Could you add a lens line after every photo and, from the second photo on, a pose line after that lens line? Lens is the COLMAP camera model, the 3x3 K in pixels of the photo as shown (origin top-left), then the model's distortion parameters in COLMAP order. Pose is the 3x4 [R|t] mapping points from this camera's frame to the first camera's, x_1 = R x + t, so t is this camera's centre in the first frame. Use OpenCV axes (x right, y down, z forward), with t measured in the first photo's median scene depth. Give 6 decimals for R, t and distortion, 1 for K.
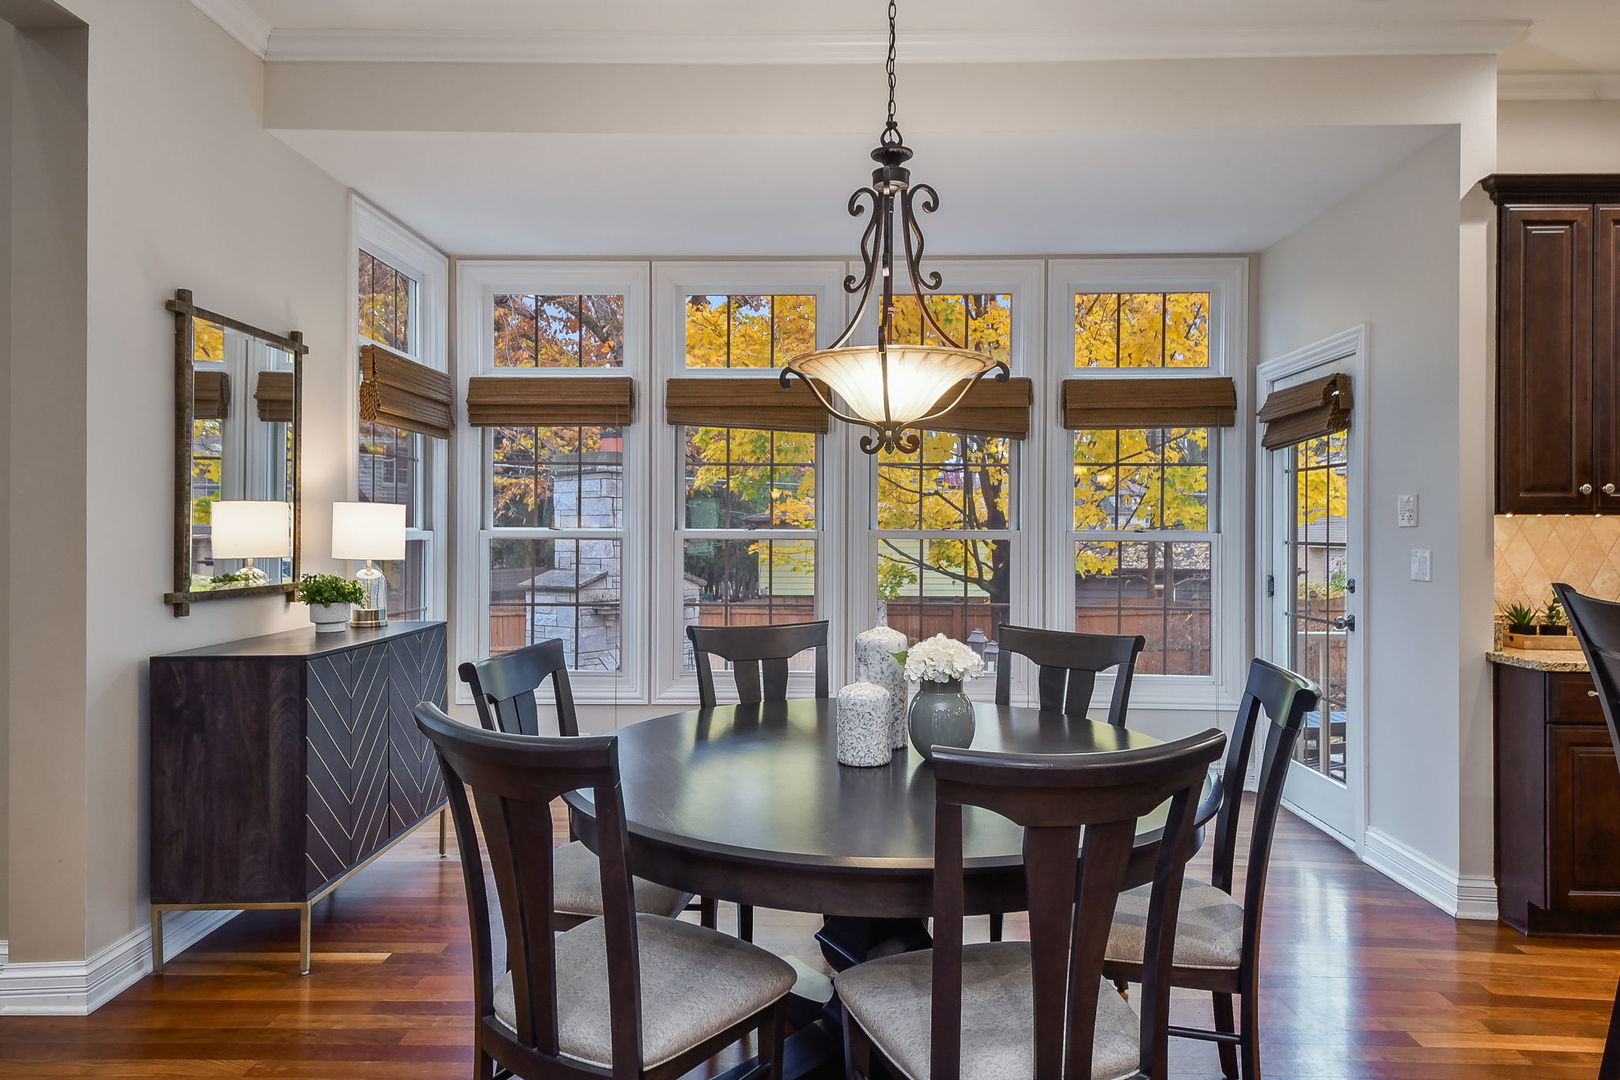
lens RADIAL K [[1002.9, 0, 811.0], [0, 1002.9, 524.0], [0, 0, 1]] dist [0.024296, -0.000911]
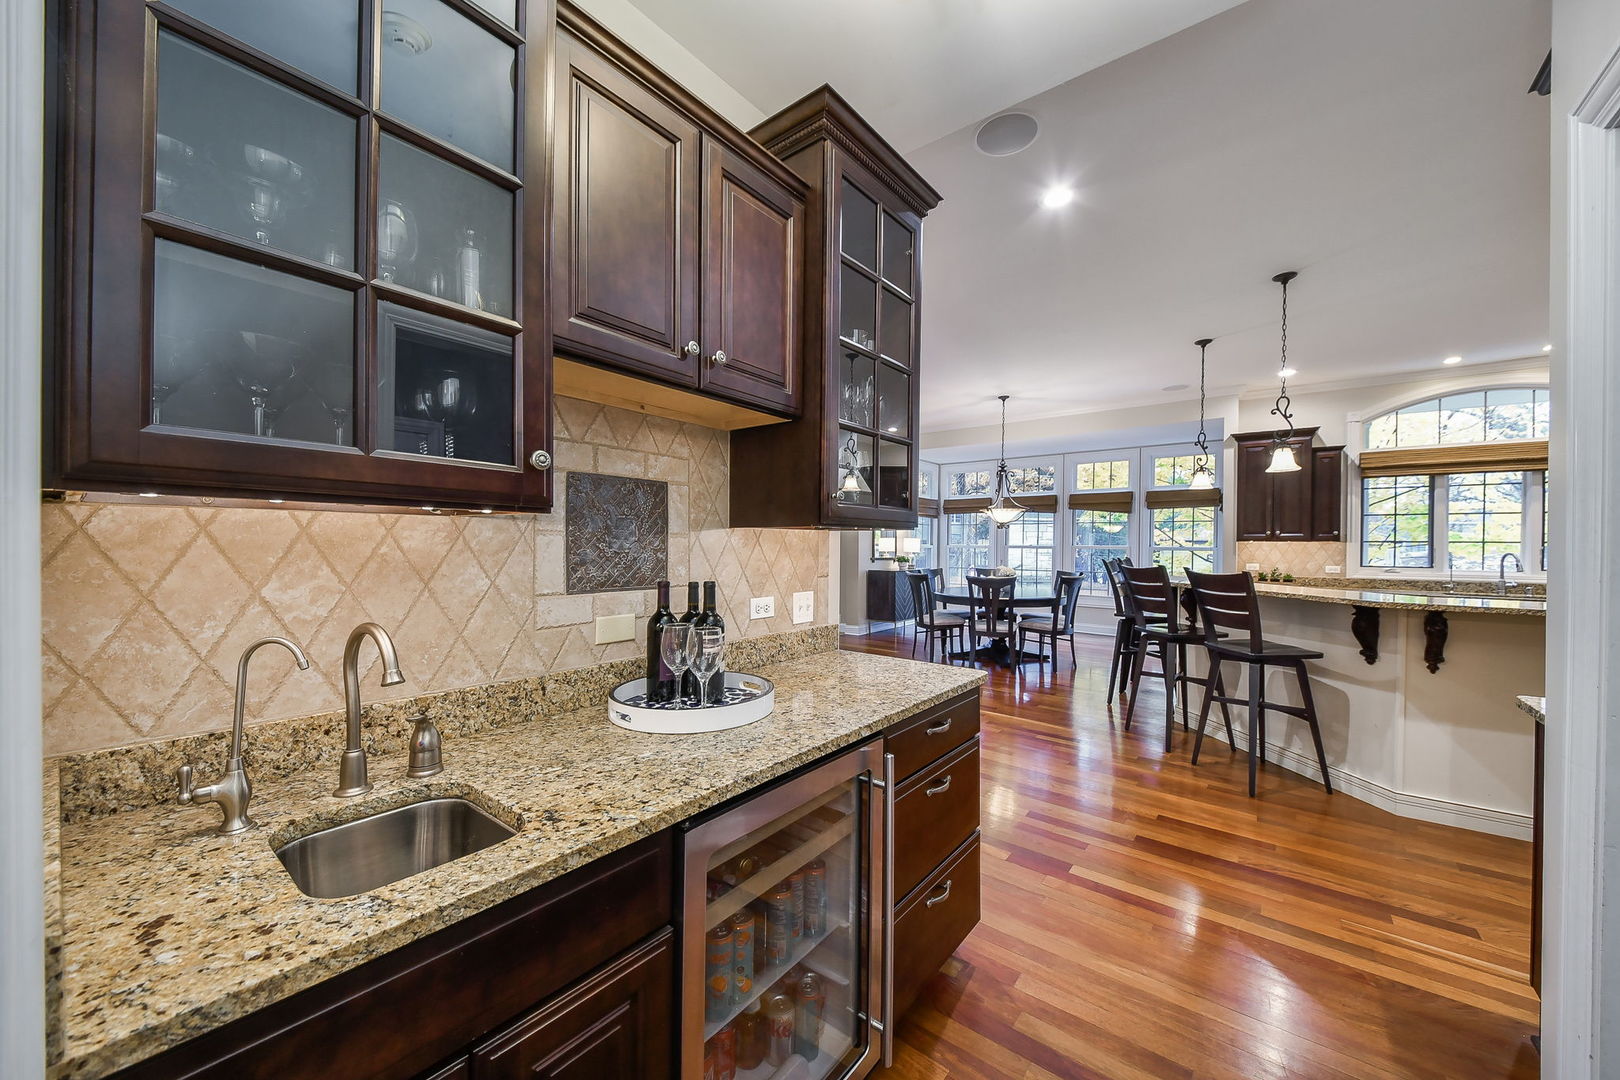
lens RADIAL K [[592.2, 0, 810.0], [0, 592.2, 540.0], [0, 0, 1]] dist [0.000842, 0.000037]
pose [[0.797279, 0.001997, -0.603608, 0.736865], [-0.004296, 0.999988, -0.002366, -0.006974], [0.603596, 0.004480, 0.797278, -1.256320]]
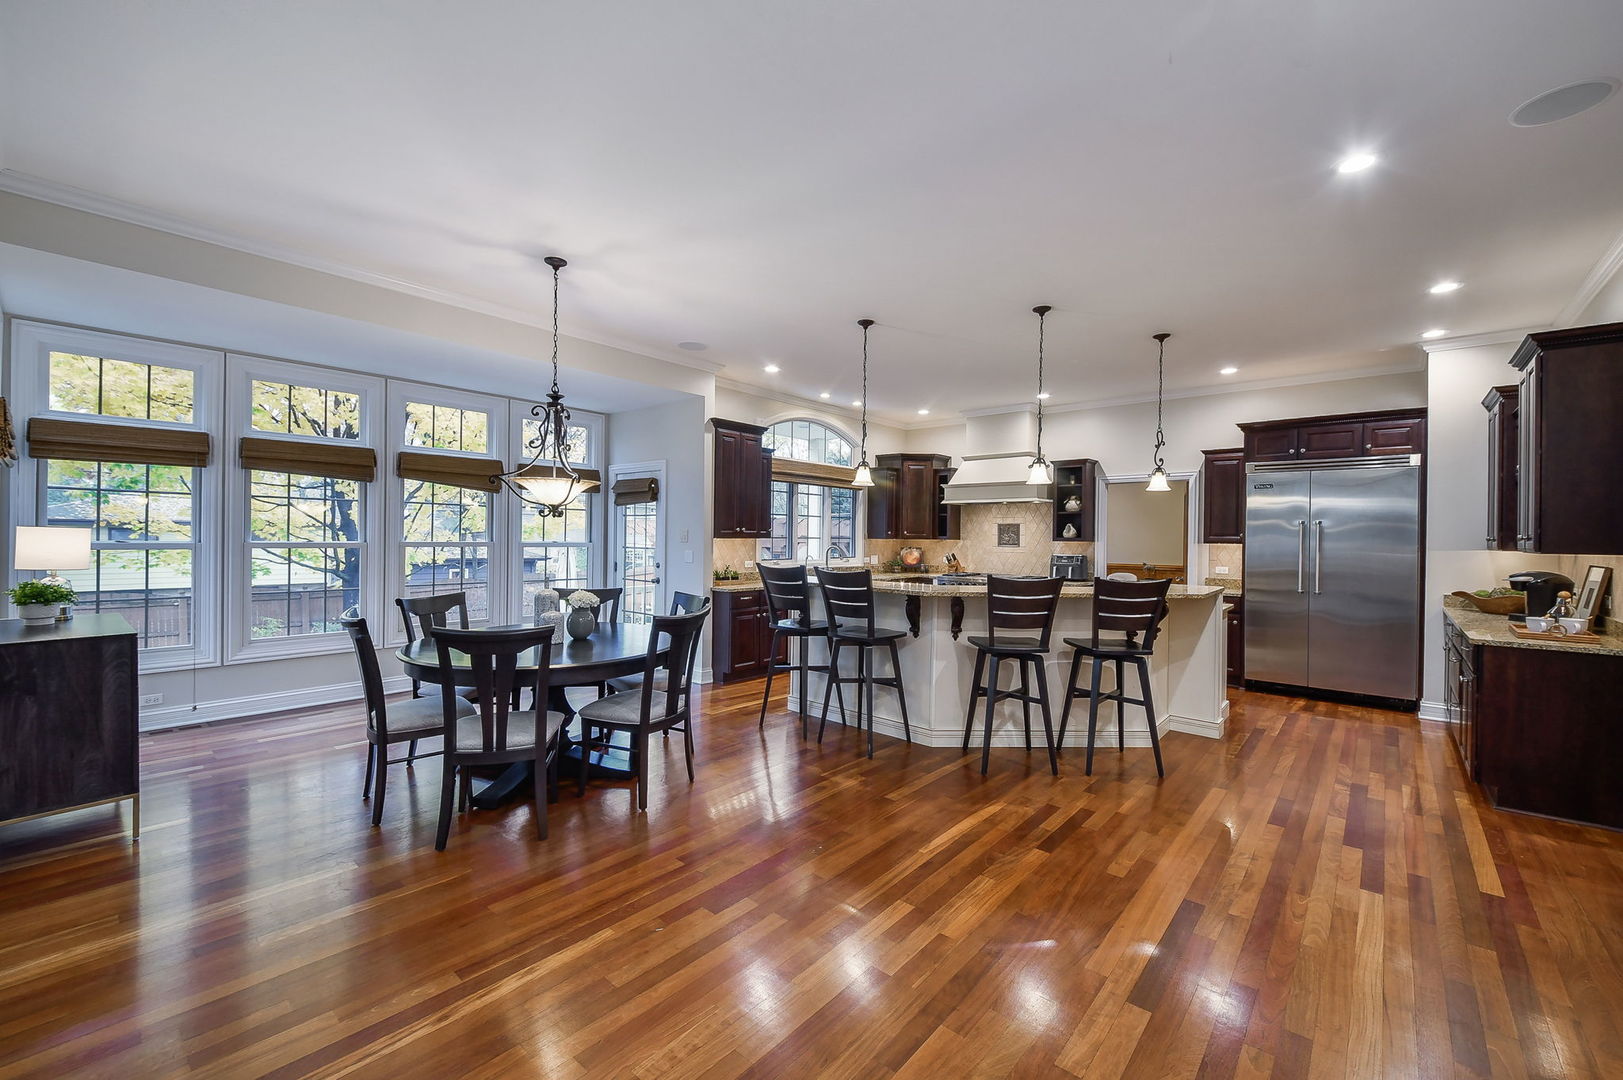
lens RADIAL K [[642.8, 0, 818.1], [0, 642.8, 537.9], [0, 0, 1]] dist [0.018529, -0.009793]
pose [[0.639334, 0.001257, 0.768928, -0.525340], [-0.013354, 0.999866, 0.009469, -0.032232], [-0.768813, -0.016322, 0.639265, -0.366896]]
